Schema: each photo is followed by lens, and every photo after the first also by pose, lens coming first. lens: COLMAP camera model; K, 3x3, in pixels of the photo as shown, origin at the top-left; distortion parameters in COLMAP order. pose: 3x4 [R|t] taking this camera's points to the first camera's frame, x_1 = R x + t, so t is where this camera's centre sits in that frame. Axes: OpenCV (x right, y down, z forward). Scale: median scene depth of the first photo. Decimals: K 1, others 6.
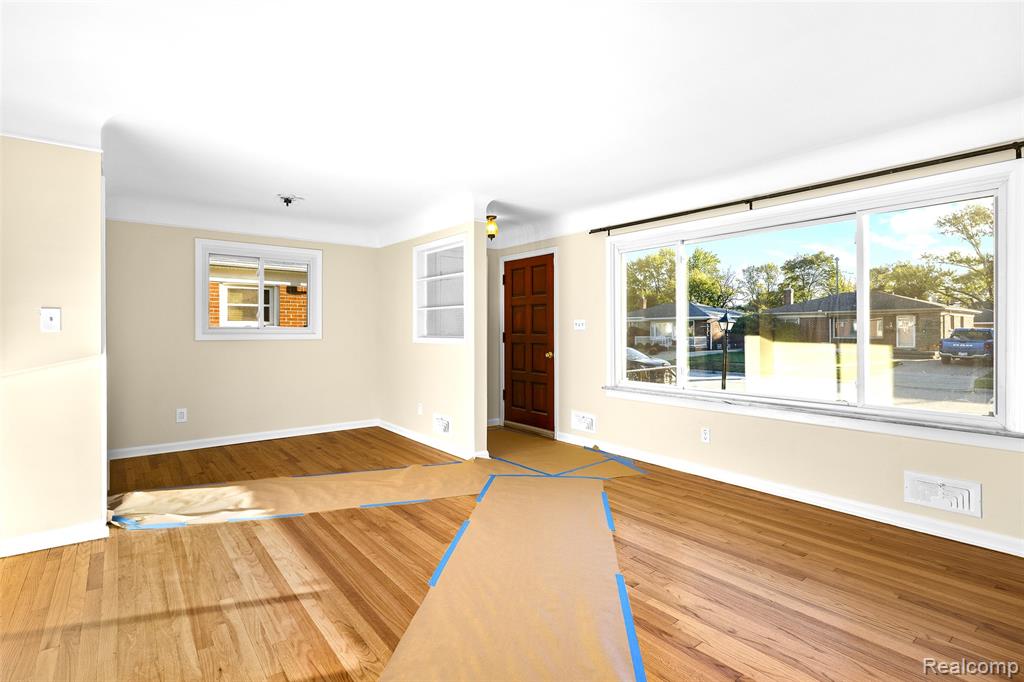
lens RADIAL K [[503.4, 0, 512.6], [0, 503.4, 331.9], [0, 0, 1]] dist [-0.000367, 0.000718]
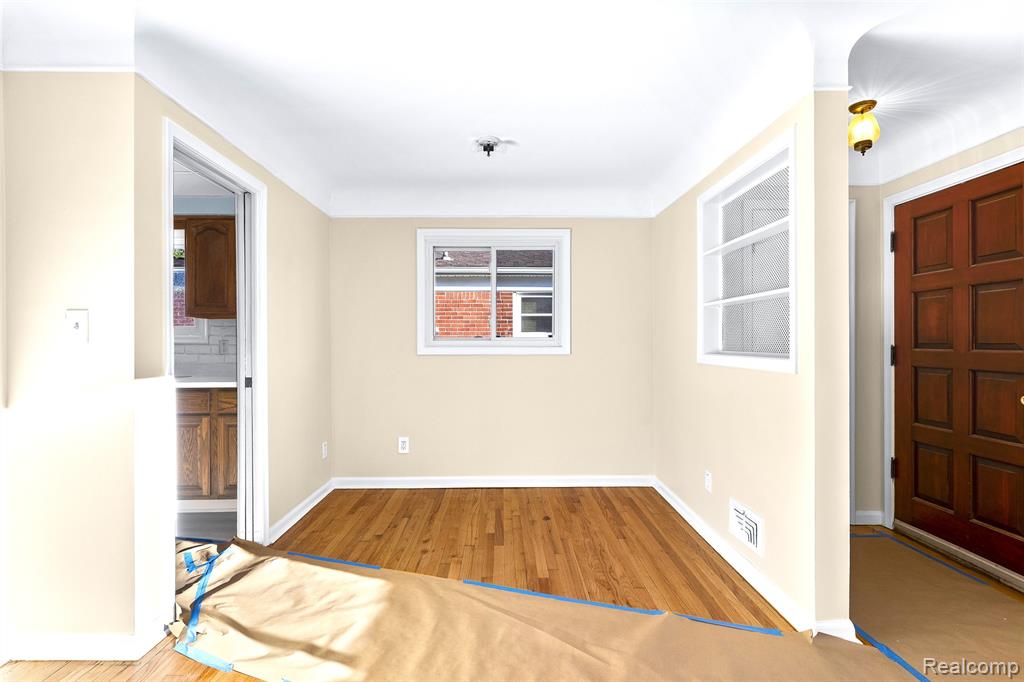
lens RADIAL K [[503.4, 0, 506.1], [0, 503.4, 343.6], [0, 0, 1]] dist [-0.000367, 0.000718]
pose [[0.789375, 0.000196, -0.613911, -0.014596], [-0.000471, 1.000000, -0.000286, -0.000708], [0.613911, 0.000515, 0.789375, 0.381721]]
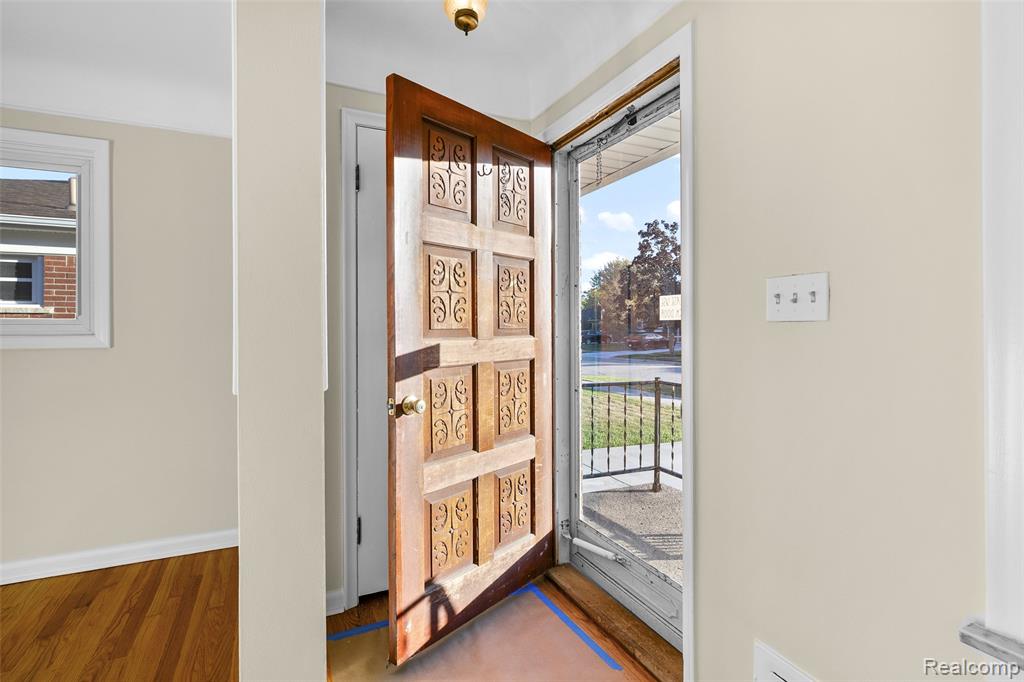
lens RADIAL K [[503.4, 0, 503.7], [0, 503.4, 336.3], [0, 0, 1]] dist [-0.000367, 0.000718]
pose [[0.970292, 0.000912, -0.241936, 0.049669], [0.001983, 0.999929, 0.011720, -0.000048], [0.241930, -0.011852, 0.970221, 0.657172]]
